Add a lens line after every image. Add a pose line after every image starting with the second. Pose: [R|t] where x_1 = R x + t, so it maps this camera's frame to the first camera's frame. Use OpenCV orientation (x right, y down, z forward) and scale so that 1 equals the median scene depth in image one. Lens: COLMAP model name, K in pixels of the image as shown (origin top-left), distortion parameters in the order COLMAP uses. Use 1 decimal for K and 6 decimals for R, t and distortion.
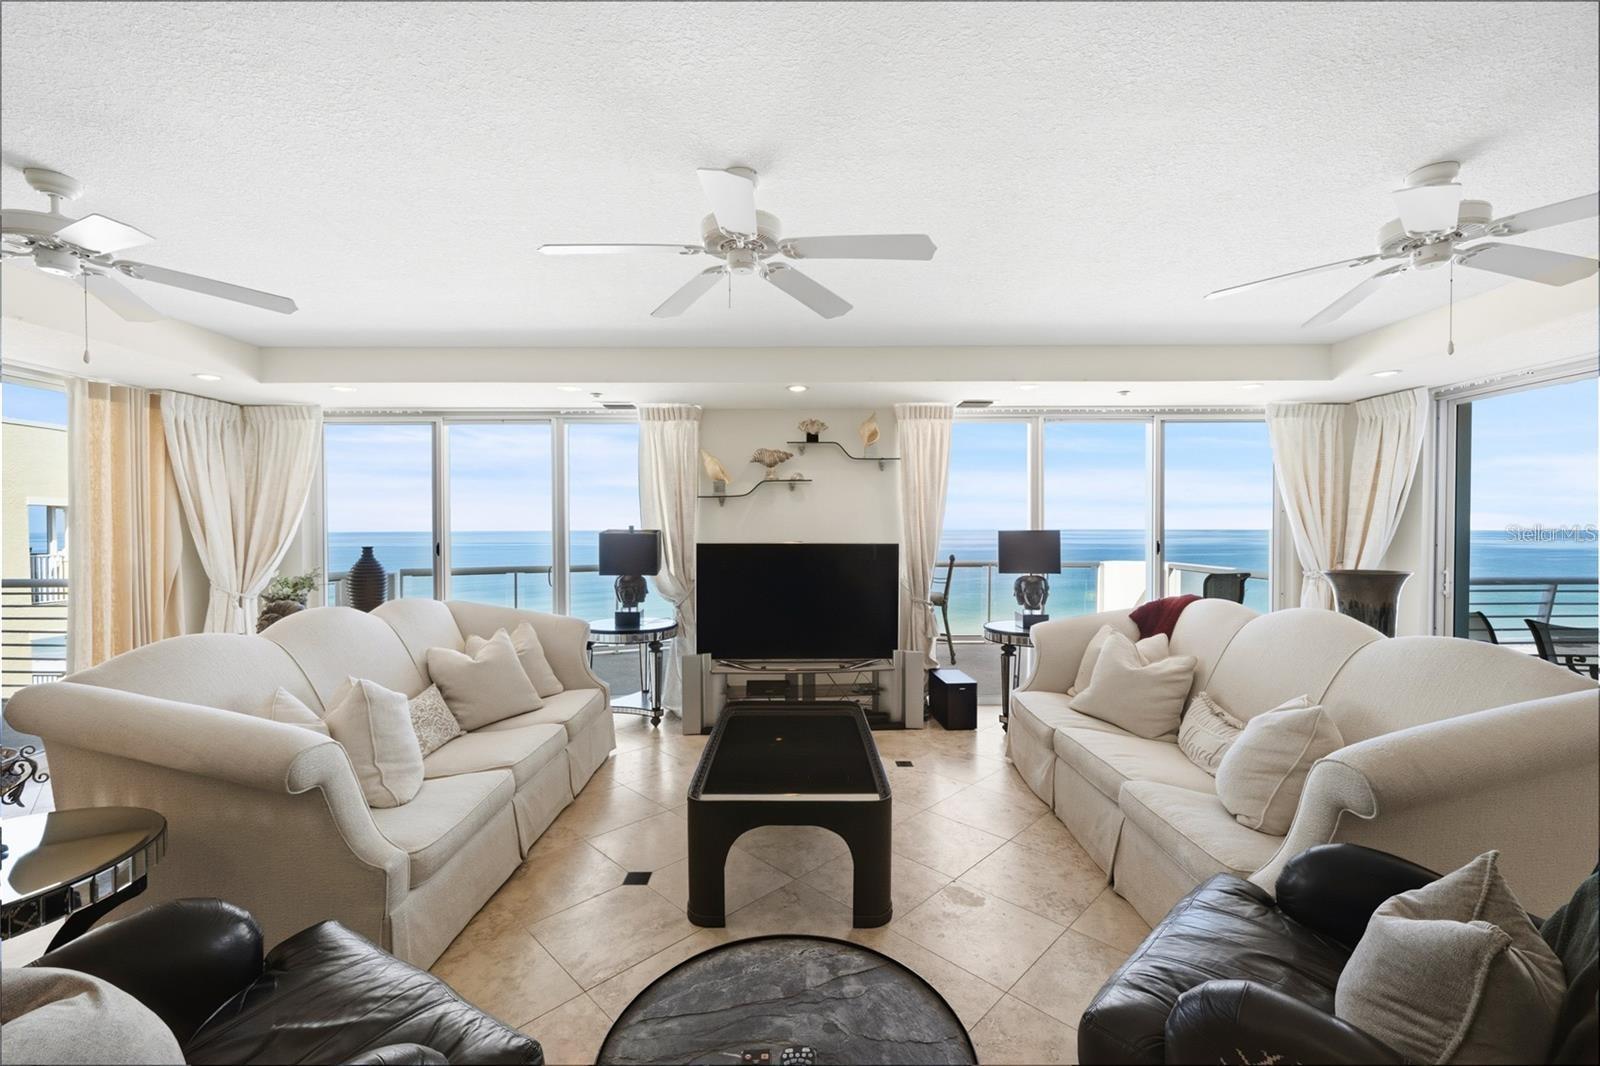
lens RADIAL K [[652.5, 0, 800.0], [0, 652.5, 533.0], [0, 0, 1]] dist [0.000126, 0.000063]
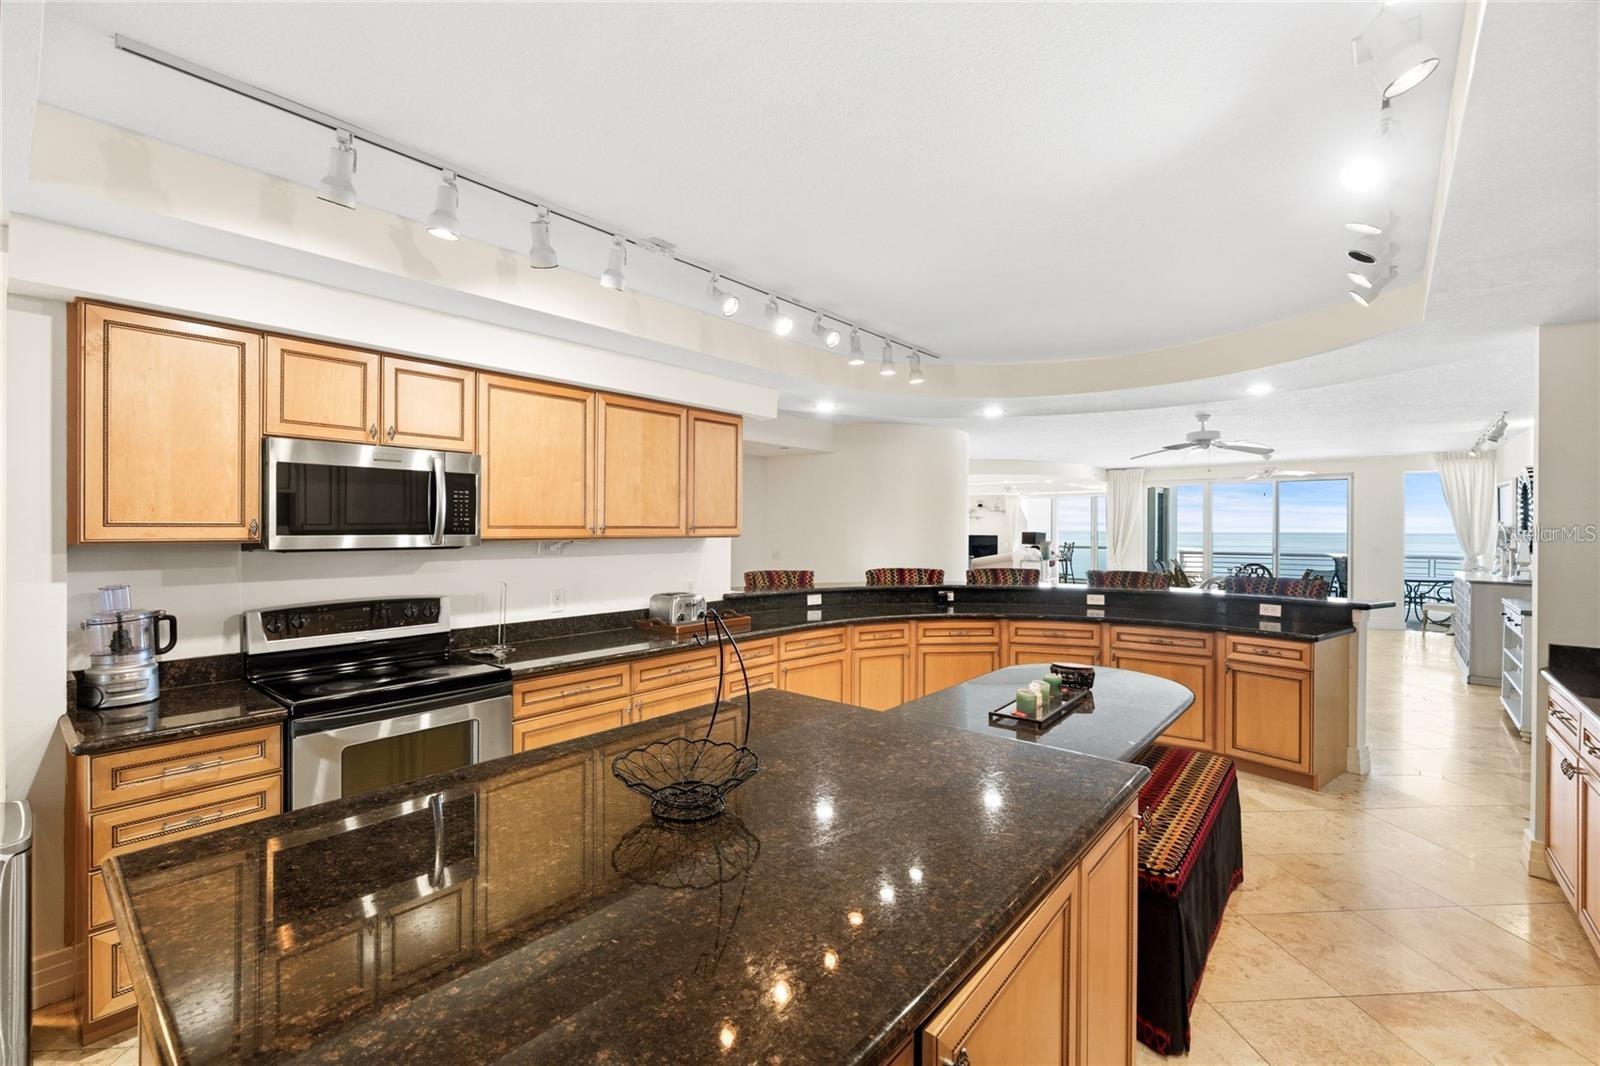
lens RADIAL K [[652.4, 0, 800.0], [0, 652.4, 533.0], [0, 0, 1]] dist [-0.000701, -0.000030]
pose [[0.763228, -0.002791, -0.646123, 1.630914], [-0.006139, 0.999914, -0.011571, 0.057989], [0.646100, 0.012797, 0.763146, -2.472049]]
